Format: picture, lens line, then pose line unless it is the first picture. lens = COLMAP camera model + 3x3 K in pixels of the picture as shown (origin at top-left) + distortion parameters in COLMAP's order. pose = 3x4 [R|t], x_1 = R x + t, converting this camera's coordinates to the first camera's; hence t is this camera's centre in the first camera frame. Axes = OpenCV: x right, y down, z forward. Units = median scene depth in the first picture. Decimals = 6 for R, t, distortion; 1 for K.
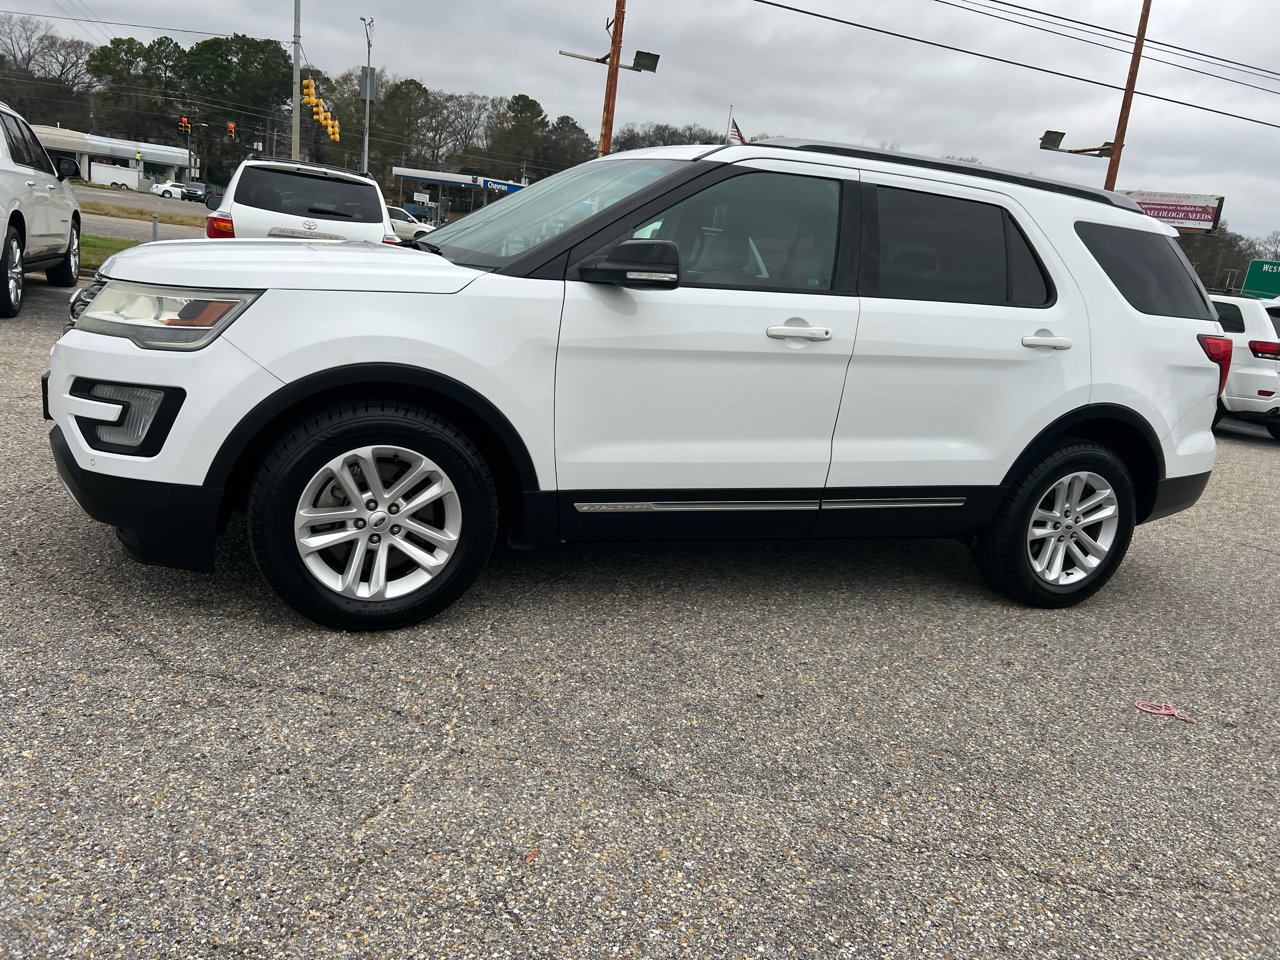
lens RADIAL K [[961.2, 0, 639.4], [0, 961.2, 502.6], [0, 0, 1]] dist [0.055457, -0.061253]
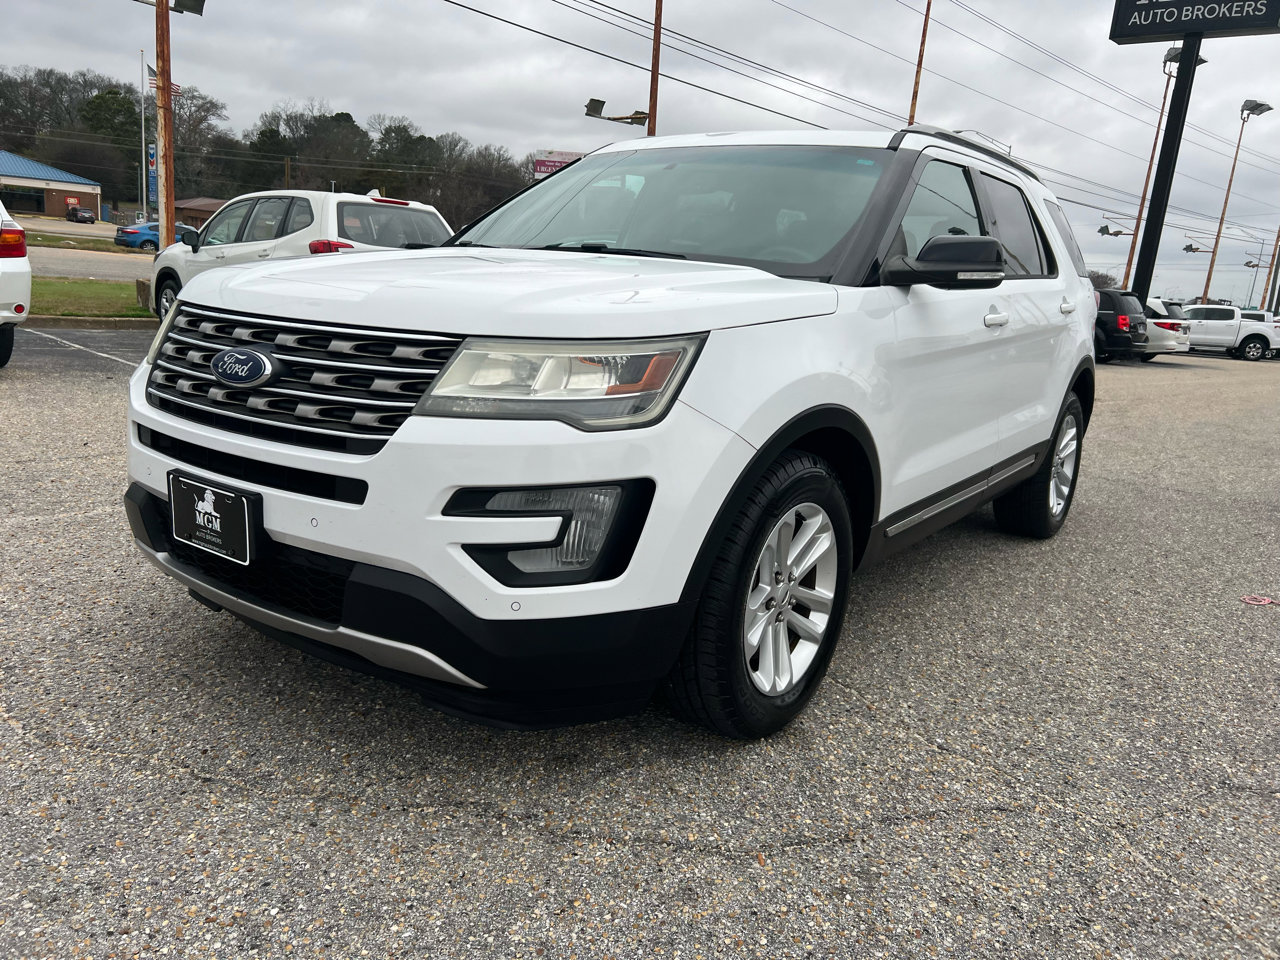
lens RADIAL K [[960.4, 0, 640.0], [0, 960.4, 480.0], [0, 0, 1]] dist [0.046898, -0.047005]
pose [[0.848869, -0.170090, 0.500490, -0.665972], [0.160331, 0.985061, 0.062835, -0.129118], [-0.503701, 0.026905, 0.863459, 0.304242]]
